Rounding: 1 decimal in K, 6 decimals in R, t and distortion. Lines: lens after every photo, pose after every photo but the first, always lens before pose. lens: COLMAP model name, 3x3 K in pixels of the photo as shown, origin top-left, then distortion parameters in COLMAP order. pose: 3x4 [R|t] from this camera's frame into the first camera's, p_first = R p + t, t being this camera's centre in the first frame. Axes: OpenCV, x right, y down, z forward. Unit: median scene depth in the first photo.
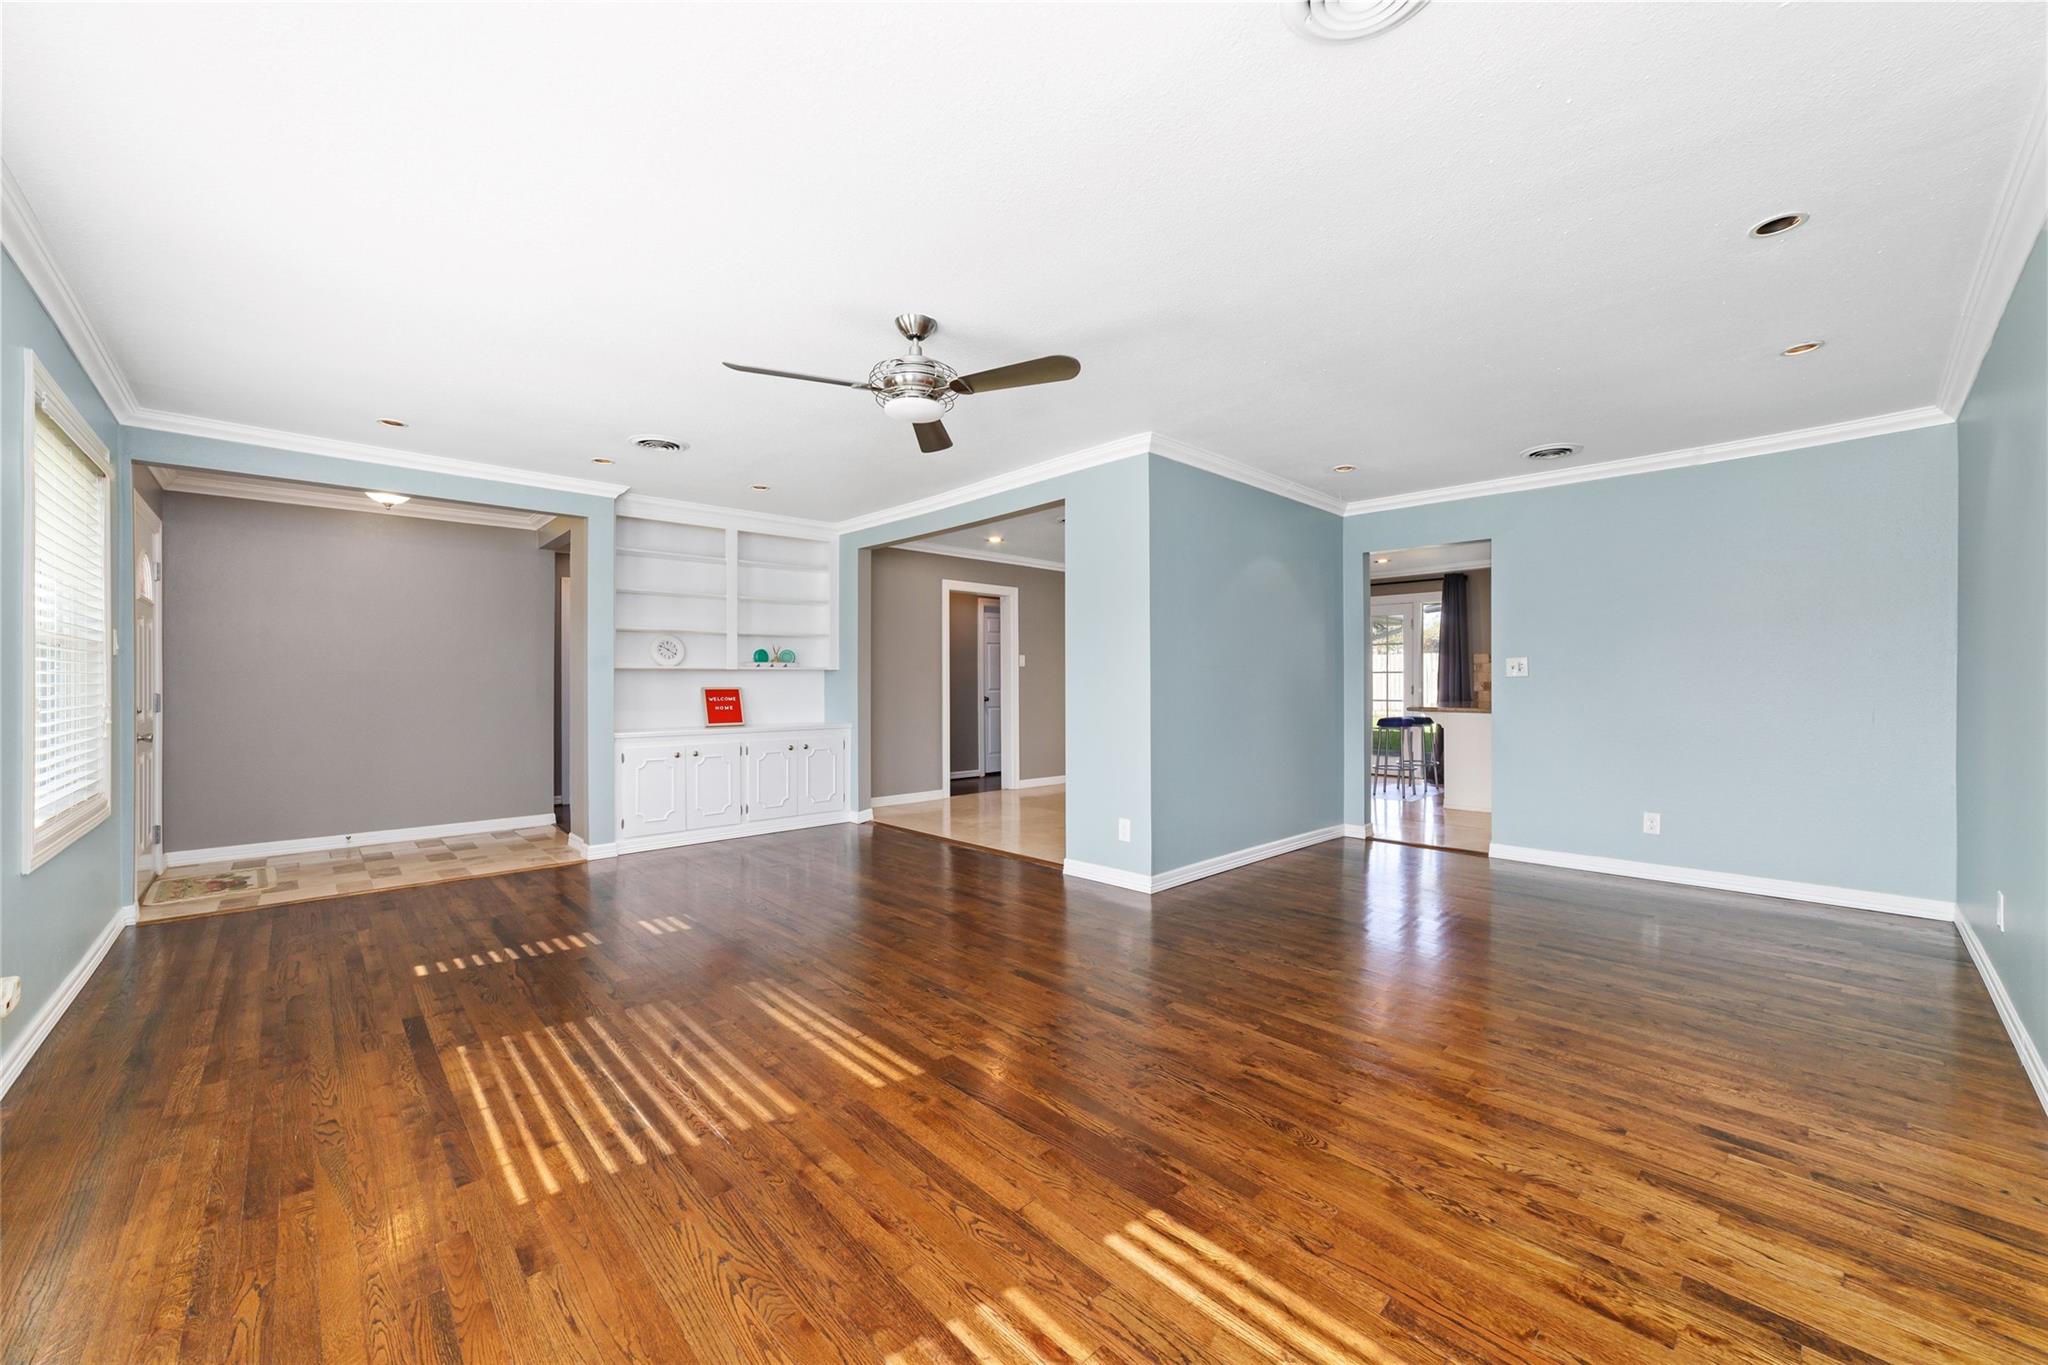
lens RADIAL K [[783.6, 0, 1029.1], [0, 783.6, 678.4], [0, 0, 1]] dist [-0.015954, 0.003974]
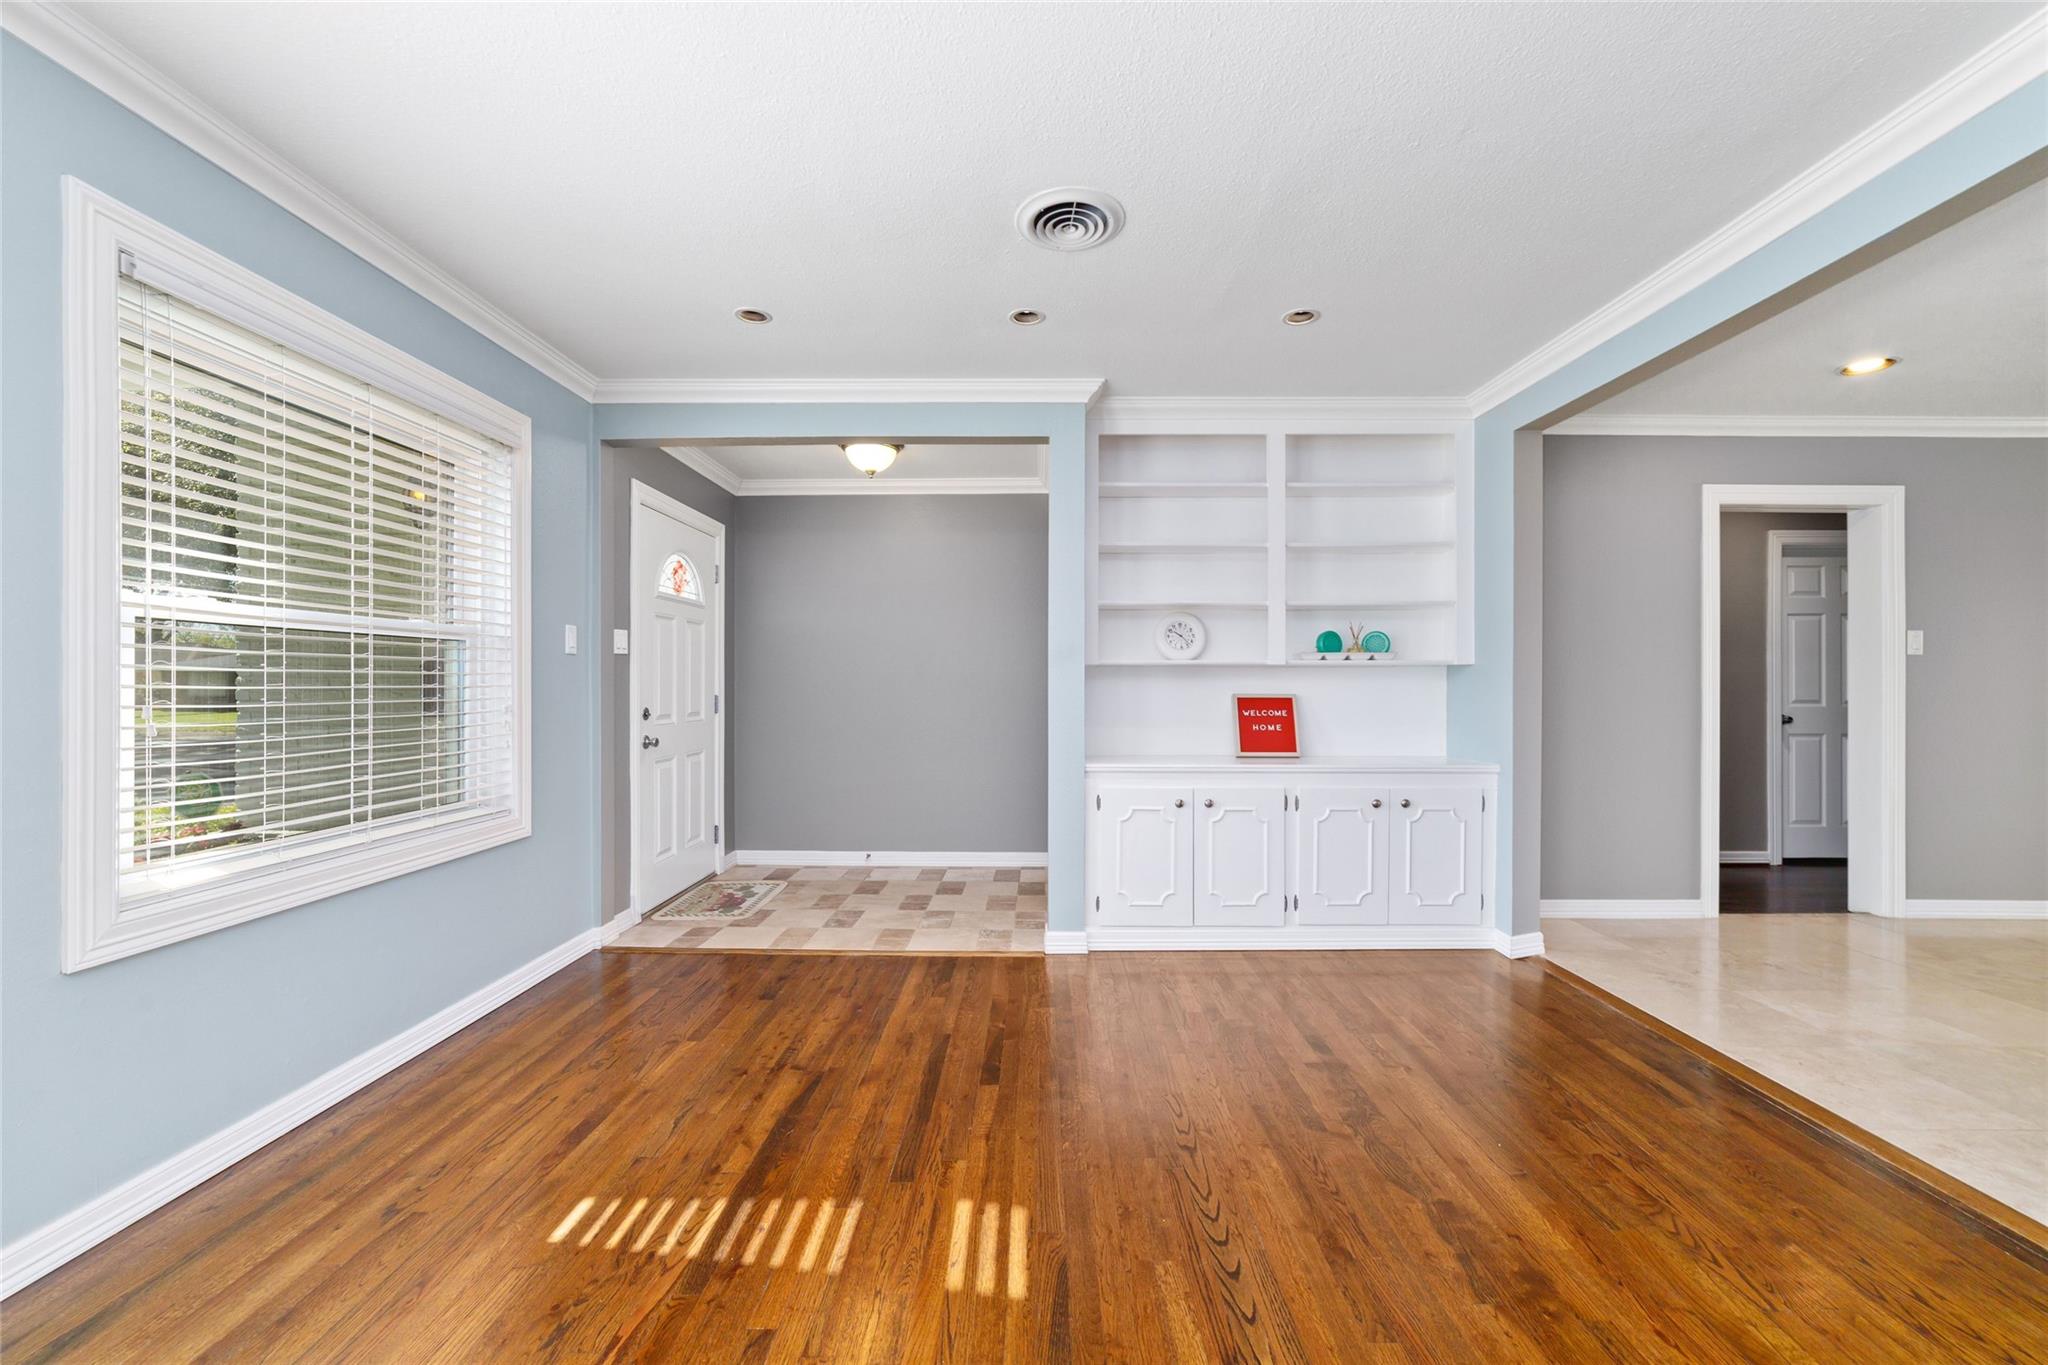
lens RADIAL K [[783.6, 0, 1039.0], [0, 783.6, 682.0], [0, 0, 1]] dist [-0.015954, 0.003974]
pose [[0.721499, 0.003206, -0.692408, -0.089353], [-0.001434, 0.999994, 0.003137, -0.000221], [0.692414, -0.001271, 0.721499, 0.419787]]
